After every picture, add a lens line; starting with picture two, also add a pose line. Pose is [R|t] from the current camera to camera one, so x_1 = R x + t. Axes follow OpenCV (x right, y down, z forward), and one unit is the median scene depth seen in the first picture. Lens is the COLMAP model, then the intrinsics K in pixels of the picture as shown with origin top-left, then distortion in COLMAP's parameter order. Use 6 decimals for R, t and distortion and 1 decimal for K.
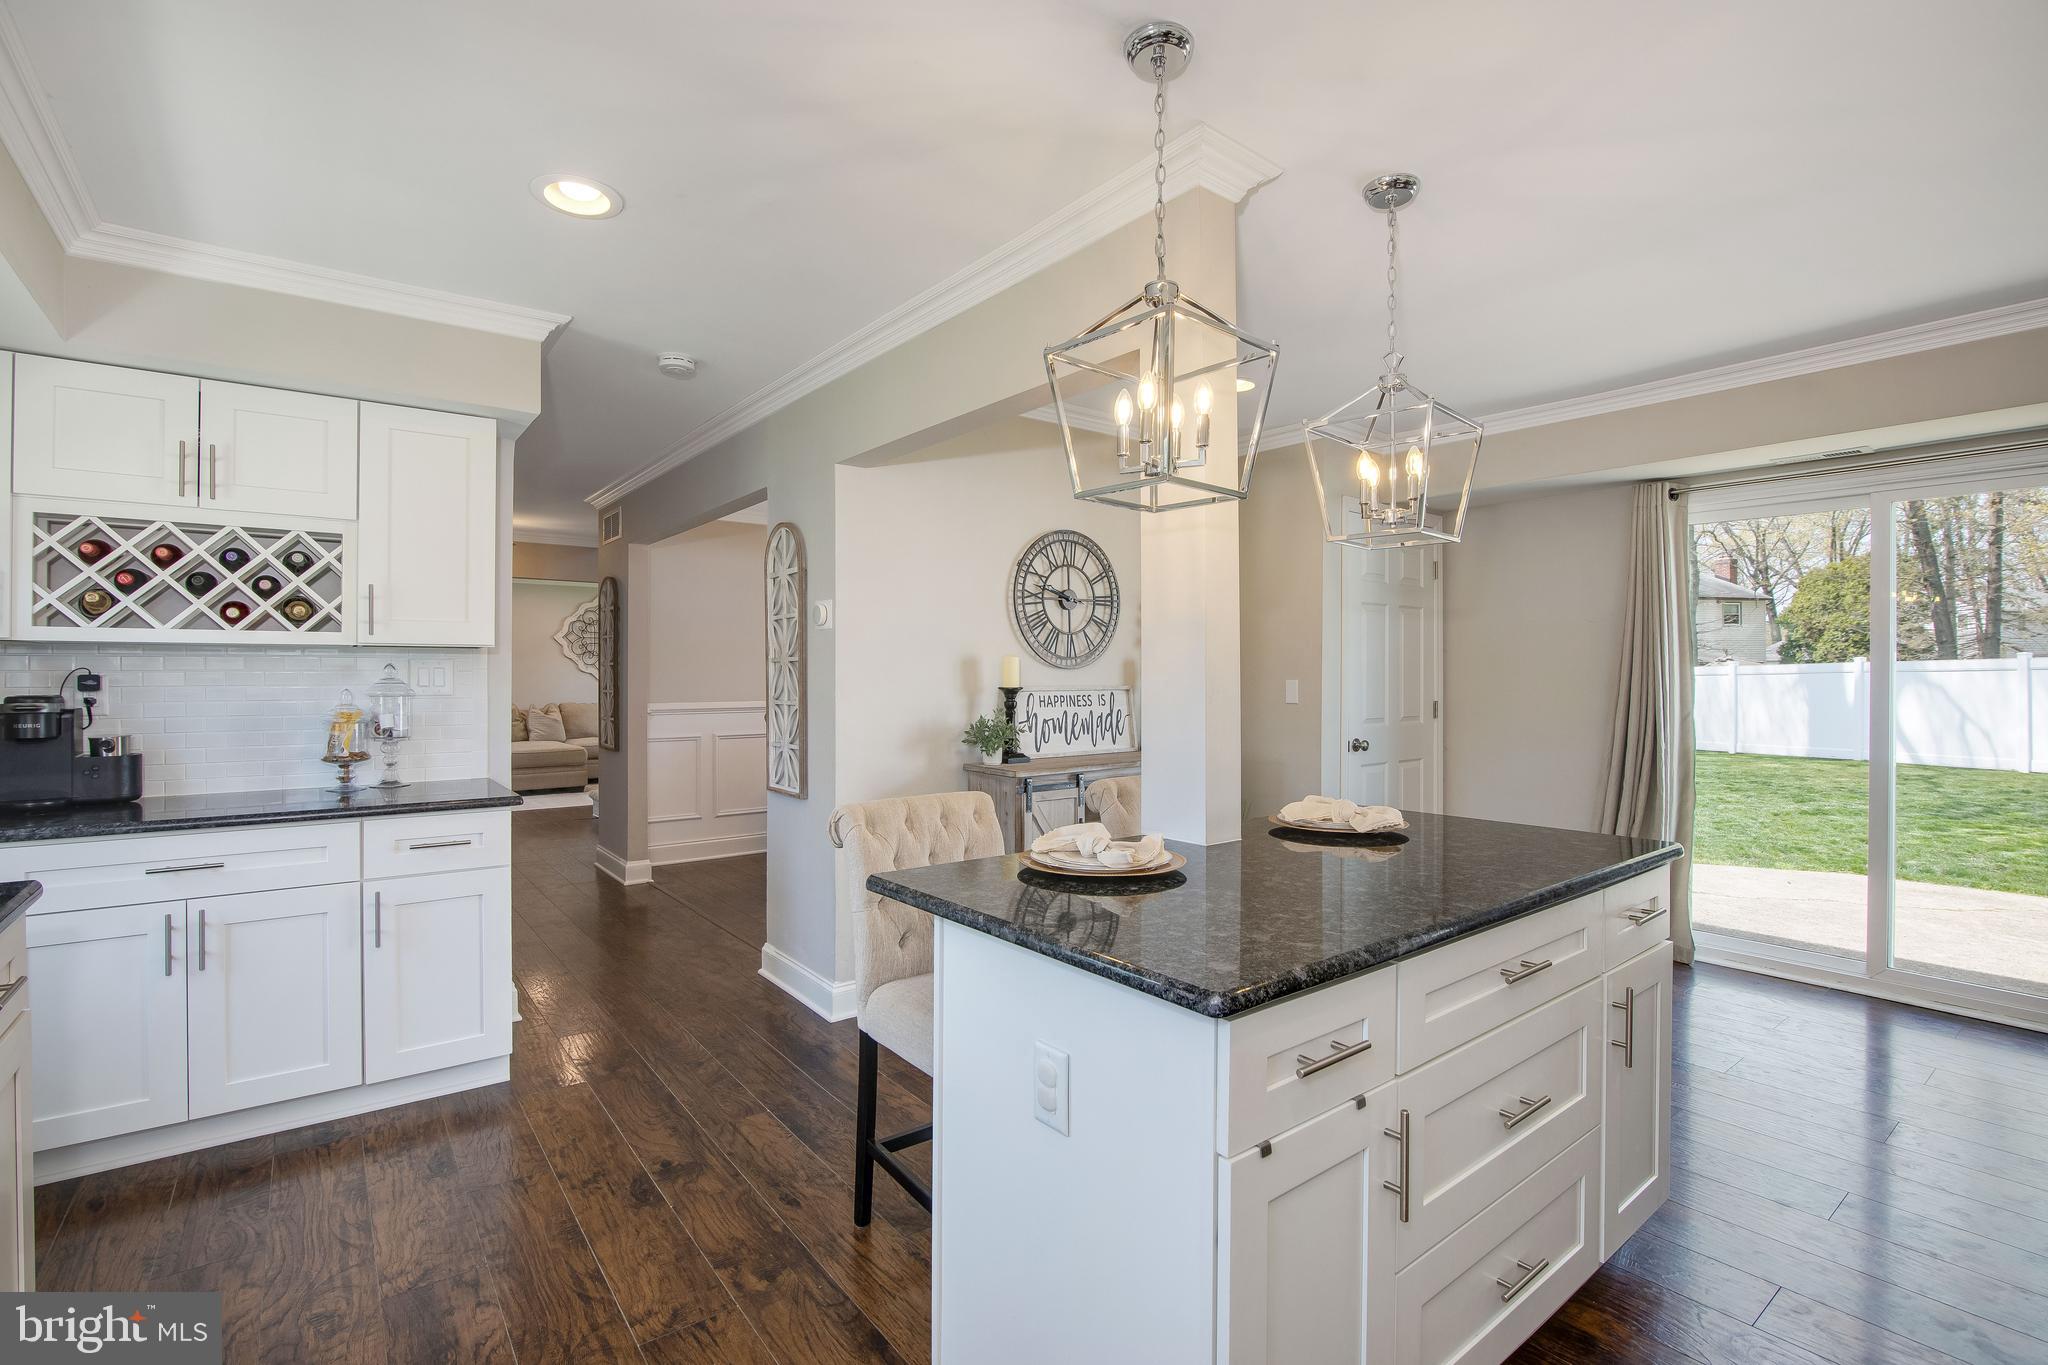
lens RADIAL K [[932.7, 0, 1027.7], [0, 932.7, 676.2], [0, 0, 1]] dist [-0.021643, 0.000289]
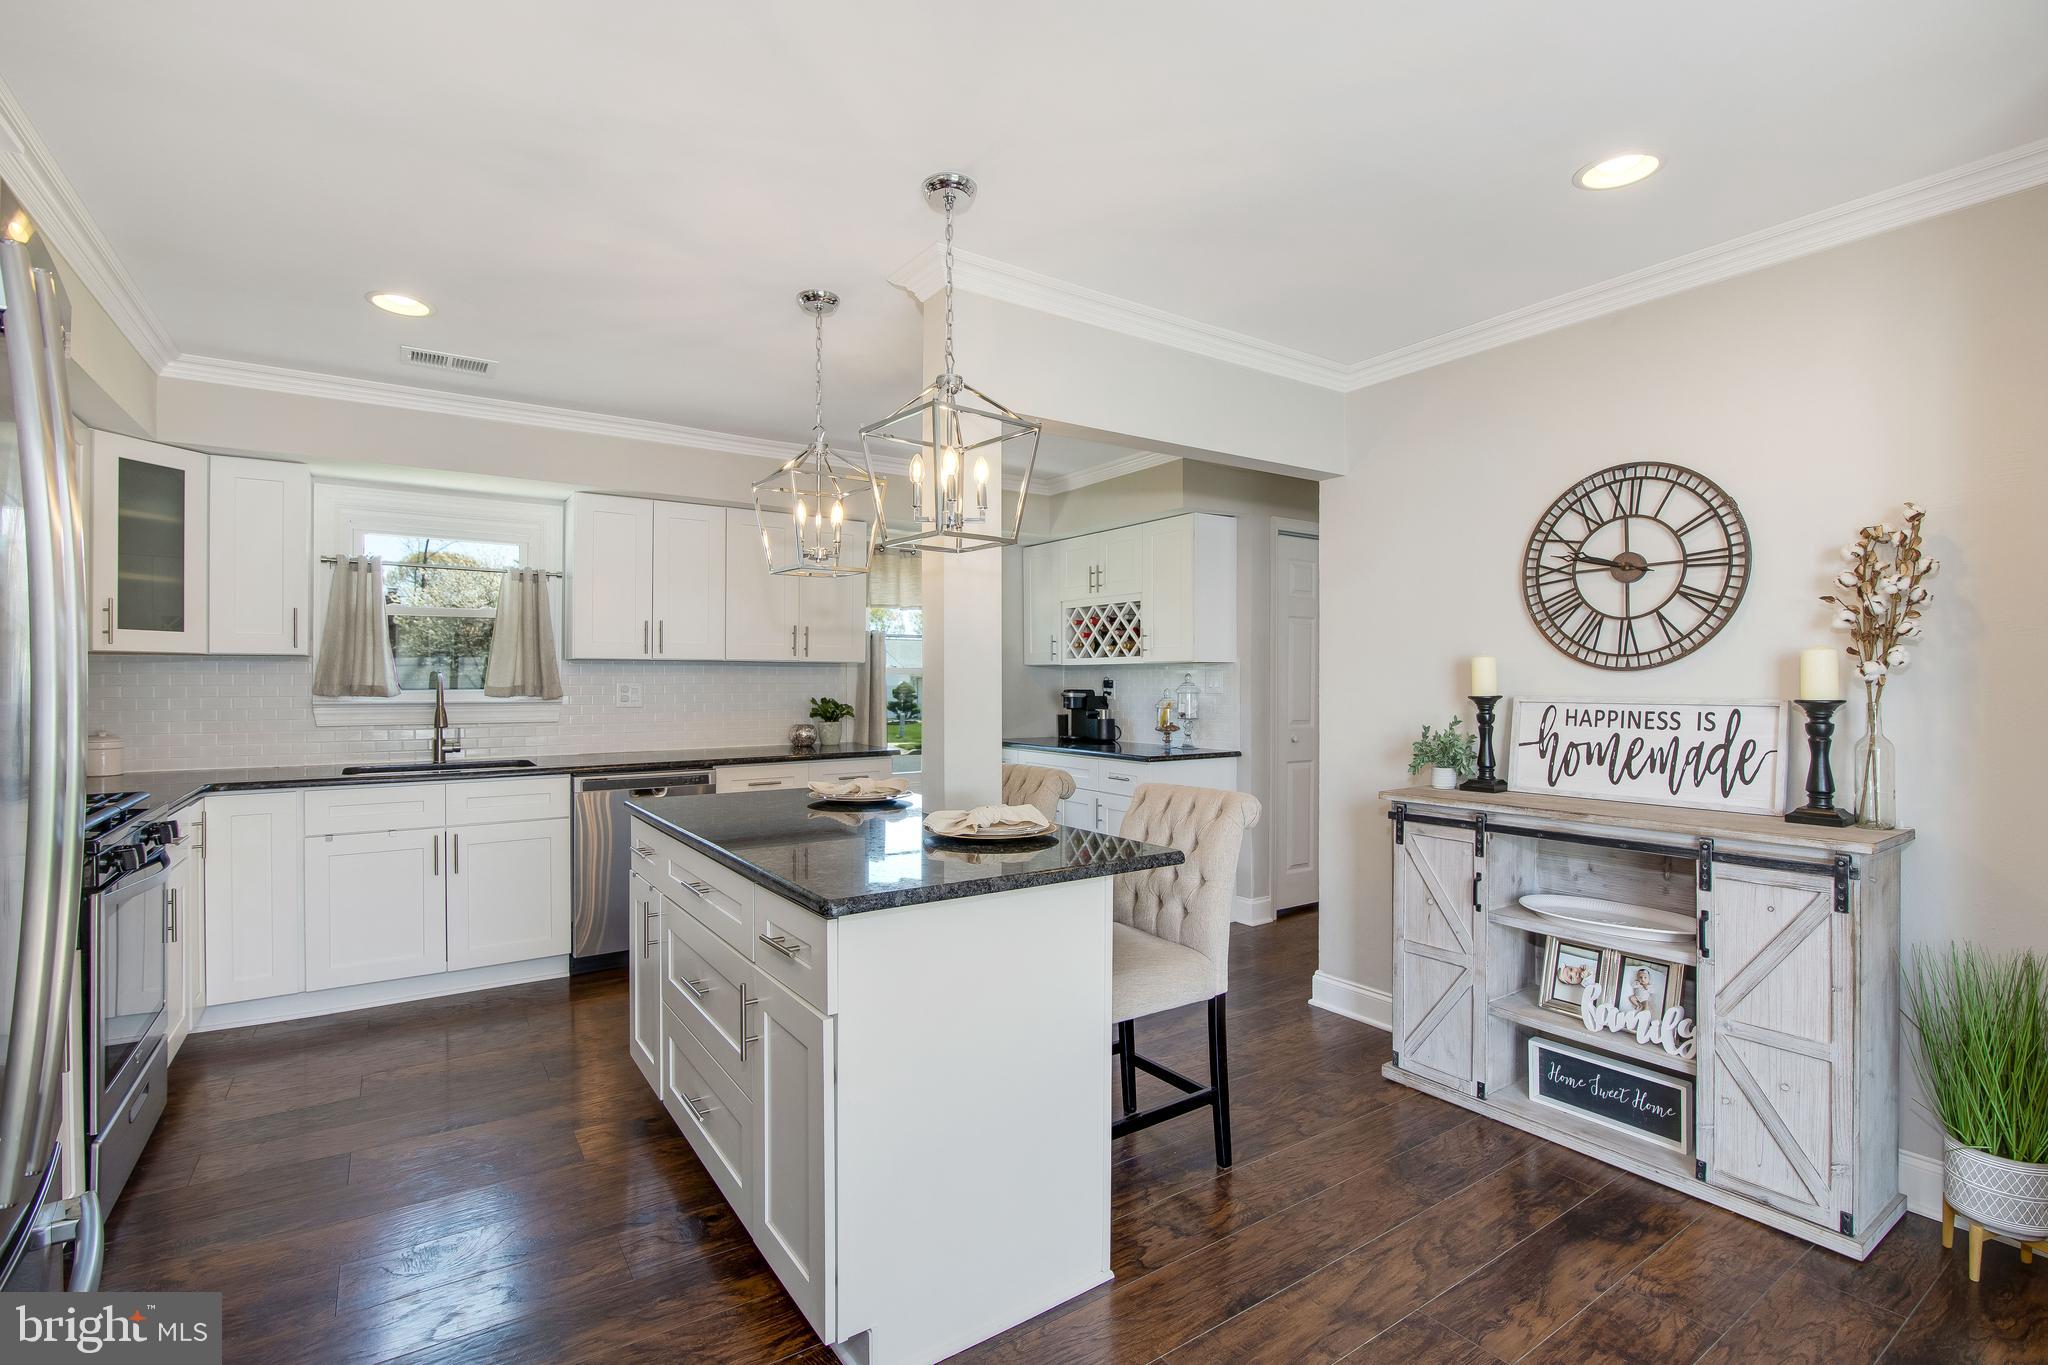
lens RADIAL K [[932.7, 0, 1027.7], [0, 932.7, 676.2], [0, 0, 1]] dist [-0.021643, 0.000289]
pose [[-0.060151, -0.005862, -0.998172, 0.745949], [-0.005175, 0.999971, -0.005561, 0.001670], [0.998176, 0.004831, -0.060179, 0.625635]]
